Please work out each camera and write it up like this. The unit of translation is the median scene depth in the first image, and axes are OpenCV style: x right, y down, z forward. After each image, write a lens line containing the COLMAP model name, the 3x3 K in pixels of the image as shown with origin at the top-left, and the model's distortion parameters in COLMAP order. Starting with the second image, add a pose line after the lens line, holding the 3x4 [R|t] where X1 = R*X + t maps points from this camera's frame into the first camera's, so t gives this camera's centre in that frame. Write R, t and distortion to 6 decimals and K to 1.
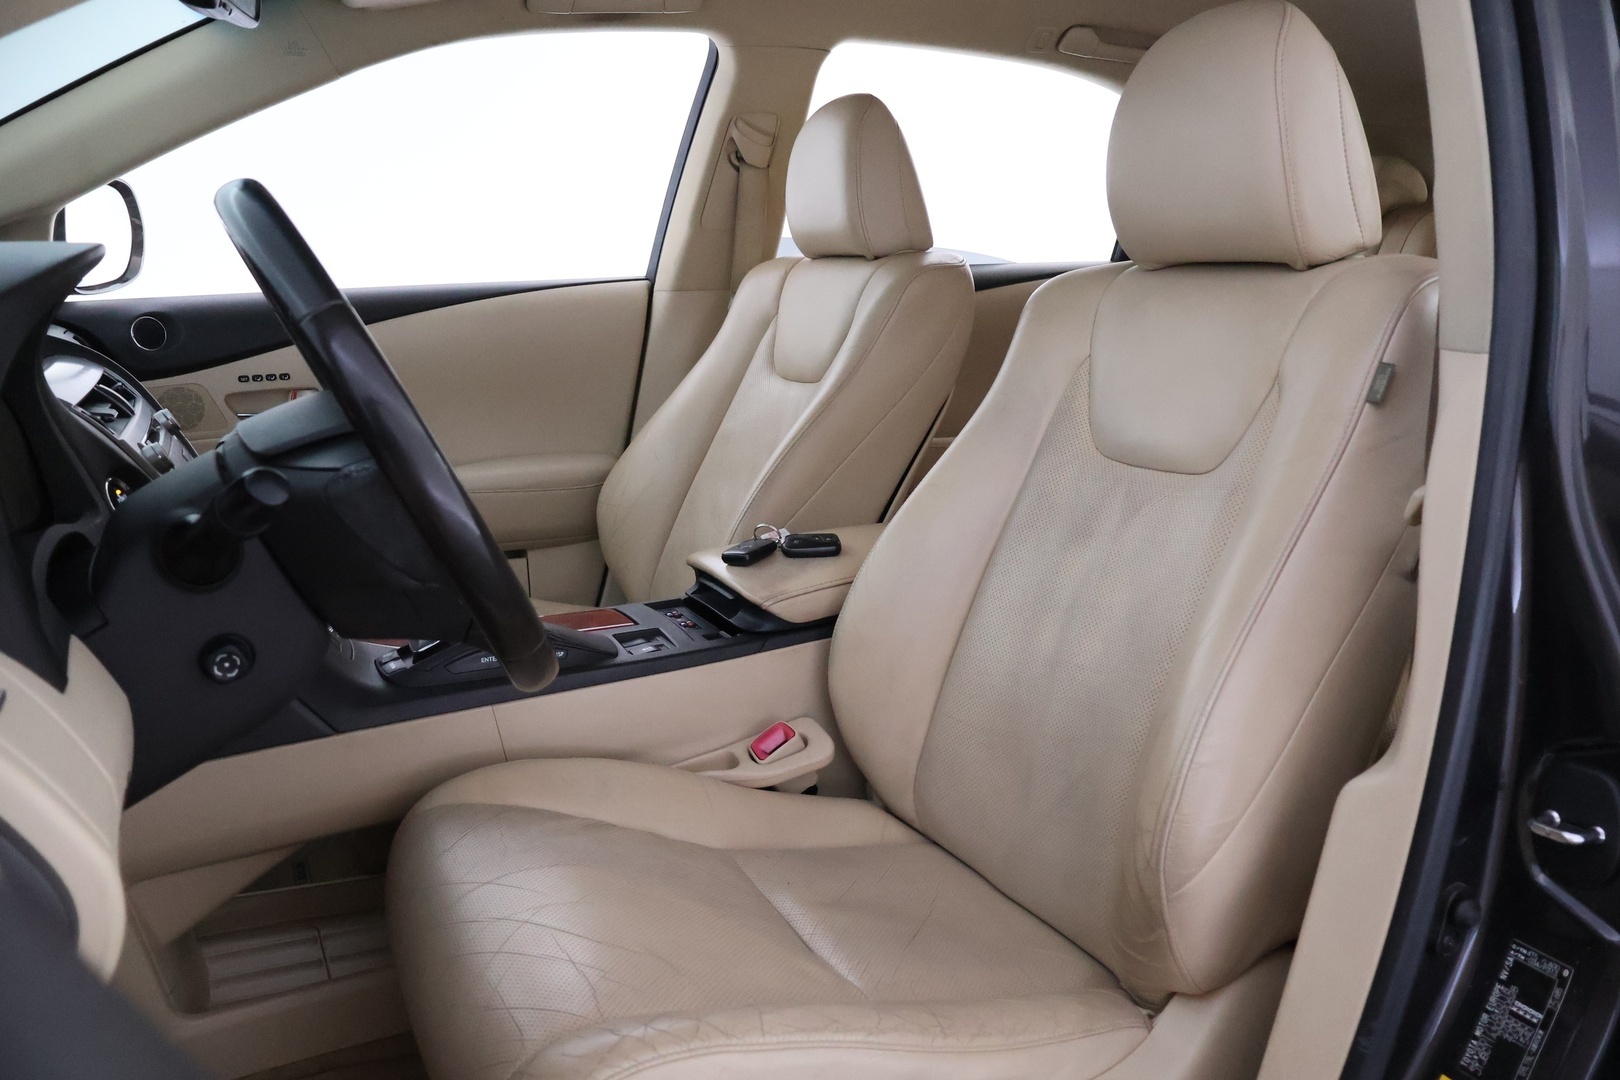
lens RADIAL K [[1349.2, 0, 810.0], [0, 1349.2, 526.0], [0, 0, 1]] dist [-0.018272, -0.000698]
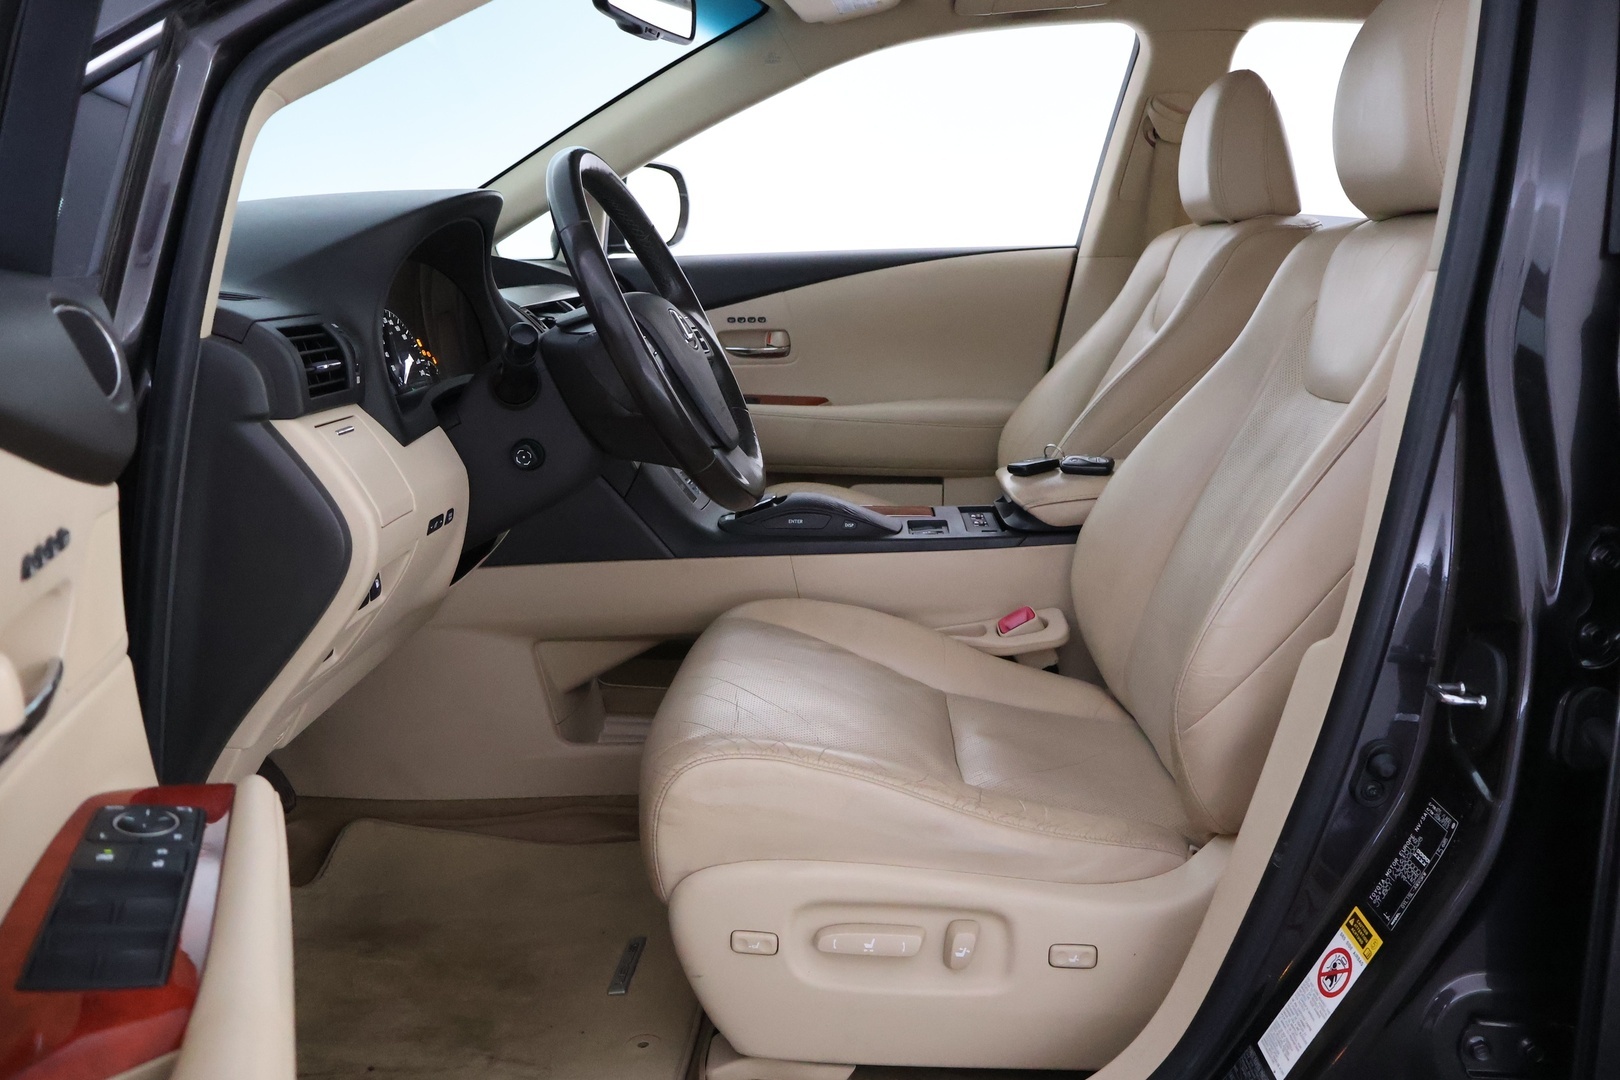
lens RADIAL K [[1349.2, 0, 812.5], [0, 1349.2, 547.8], [0, 0, 1]] dist [-0.018272, -0.000698]
pose [[0.886469, 0.104448, -0.450847, 0.342183], [-0.097348, 0.994487, 0.038985, 0.066983], [0.452434, 0.009330, 0.891749, -0.145002]]
